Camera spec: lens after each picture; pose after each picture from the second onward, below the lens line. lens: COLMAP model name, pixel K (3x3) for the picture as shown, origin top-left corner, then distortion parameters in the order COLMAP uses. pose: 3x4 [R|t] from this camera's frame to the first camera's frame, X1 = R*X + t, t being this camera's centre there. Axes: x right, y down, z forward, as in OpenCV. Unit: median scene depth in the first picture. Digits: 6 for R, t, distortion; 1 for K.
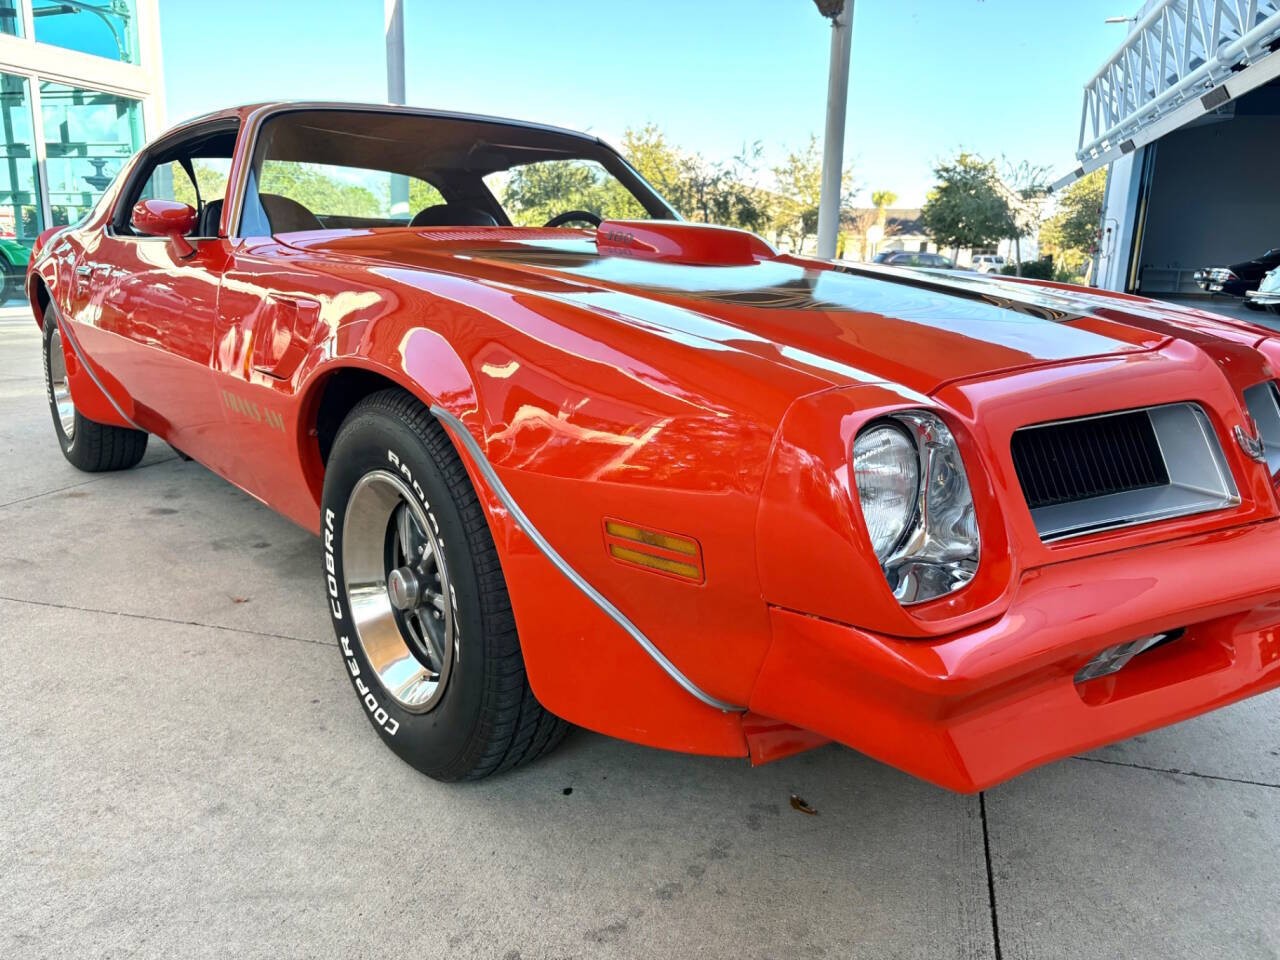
lens RADIAL K [[965.2, 0, 635.1], [0, 965.2, 468.0], [0, 0, 1]] dist [0.012159, 0.008870]
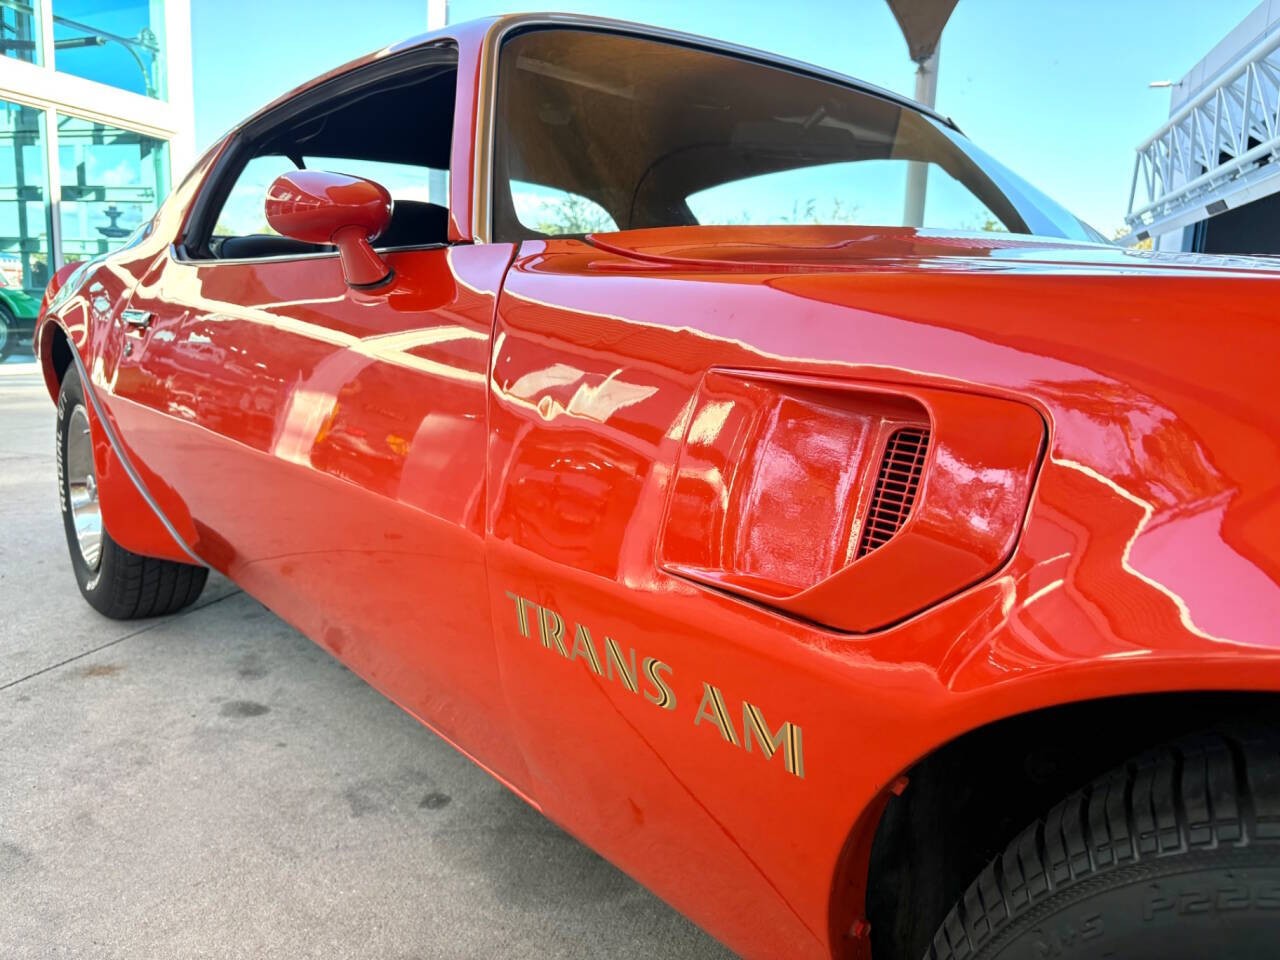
lens RADIAL K [[990.1, 0, 641.9], [0, 990.1, 481.6], [0, 0, 1]] dist [0.028278, -0.001422]
pose [[0.999881, 0.014370, -0.005621, -0.217477], [-0.014653, 0.998430, -0.054054, -0.062651], [0.004835, 0.054130, 0.998522, 0.339017]]
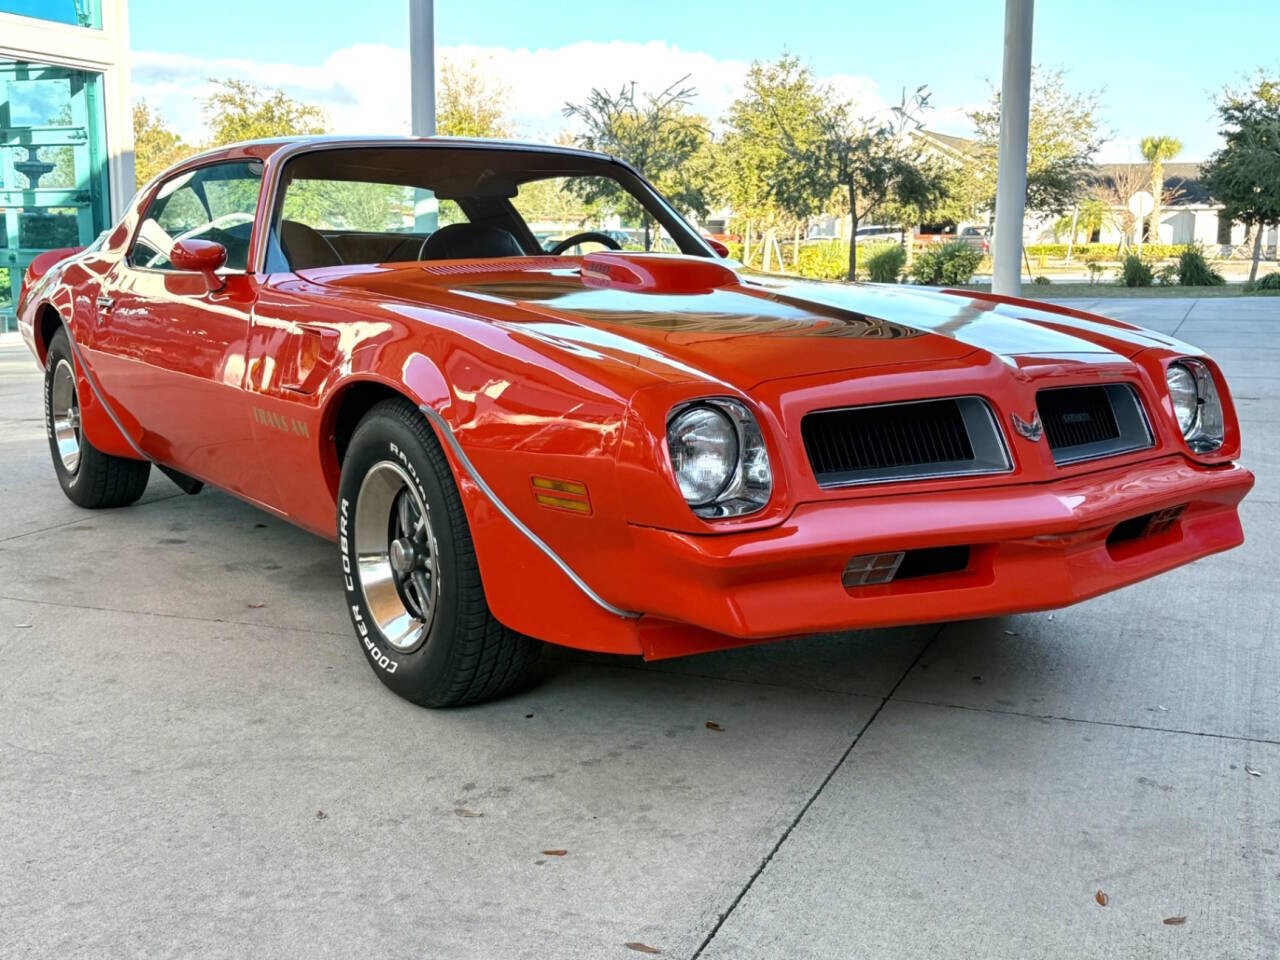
lens RADIAL K [[1439.8, 0, 640.8], [0, 1439.8, 447.9], [0, 0, 1]] dist [0.046406, -0.030083]
pose [[0.995825, -0.009387, -0.090804, 0.110995], [0.002297, 0.996961, -0.077866, 0.060262], [0.091259, 0.077332, 0.992820, -0.389077]]
